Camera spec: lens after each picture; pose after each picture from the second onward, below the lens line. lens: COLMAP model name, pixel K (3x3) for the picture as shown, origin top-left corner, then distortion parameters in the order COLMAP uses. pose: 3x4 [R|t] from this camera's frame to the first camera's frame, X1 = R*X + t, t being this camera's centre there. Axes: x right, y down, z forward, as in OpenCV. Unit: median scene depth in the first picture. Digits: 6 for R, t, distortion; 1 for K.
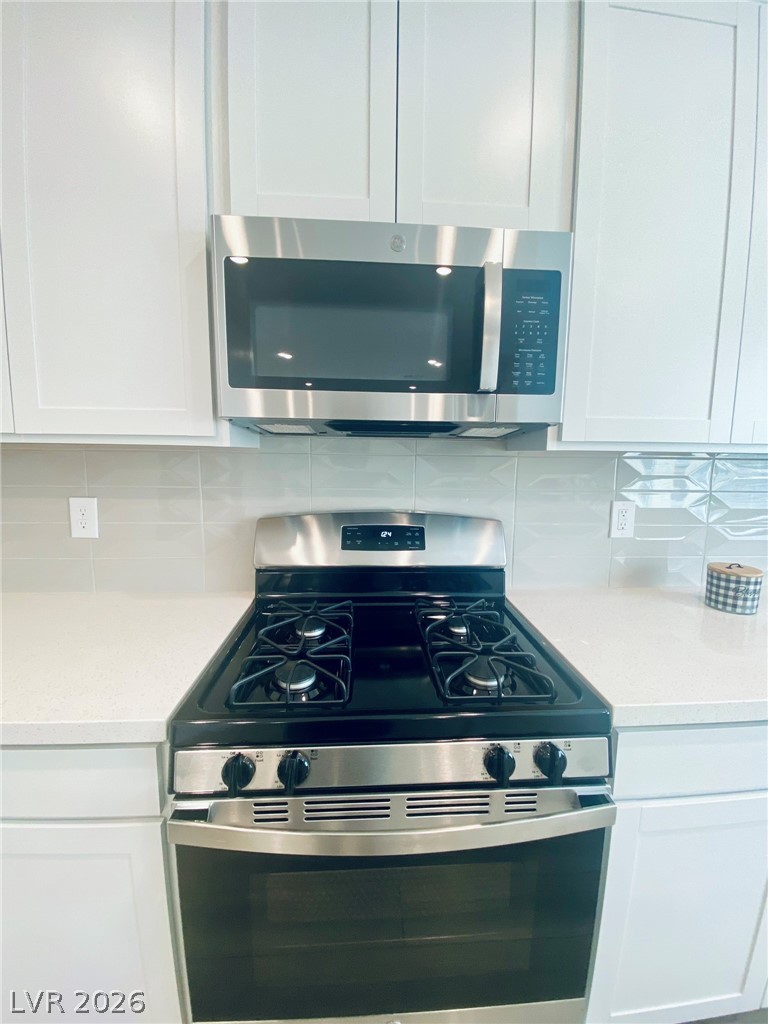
lens RADIAL K [[417.9, 0, 388.2], [0, 417.9, 499.0], [0, 0, 1]] dist [0.024973, -0.022245]
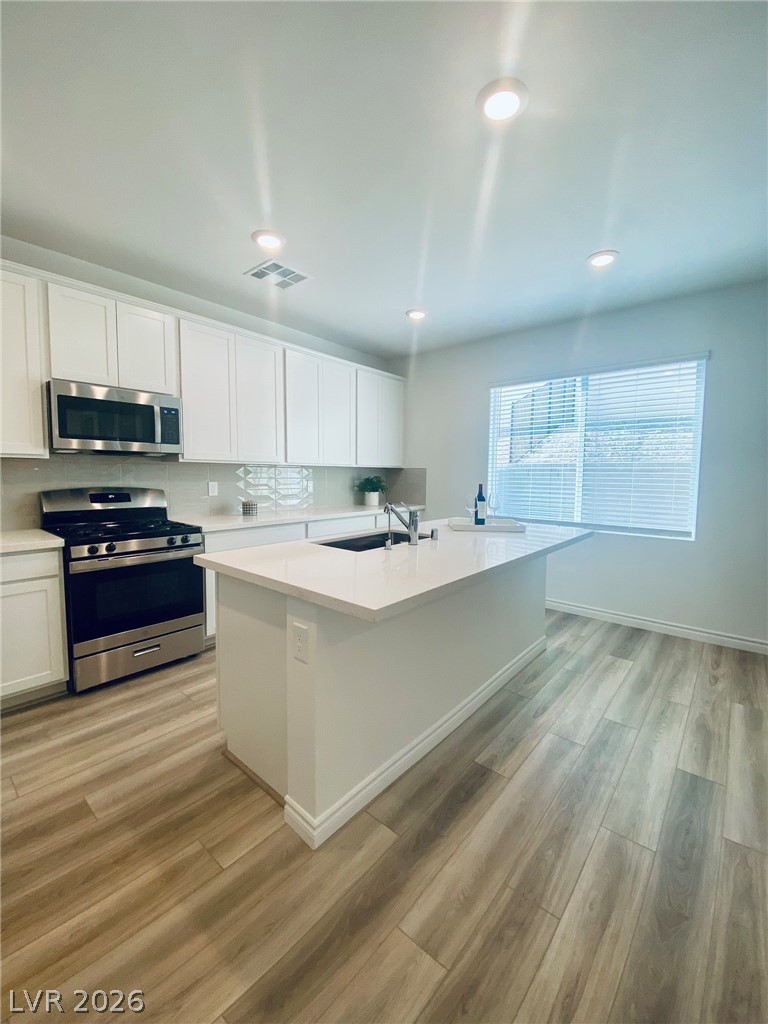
lens RADIAL K [[417.9, 0, 388.2], [0, 417.9, 499.0], [0, 0, 1]] dist [0.024973, -0.022245]
pose [[0.702650, -0.055525, 0.709366, -0.814311], [0.095637, 0.995274, -0.016827, 0.385095], [-0.705080, 0.079665, 0.704639, -2.428320]]
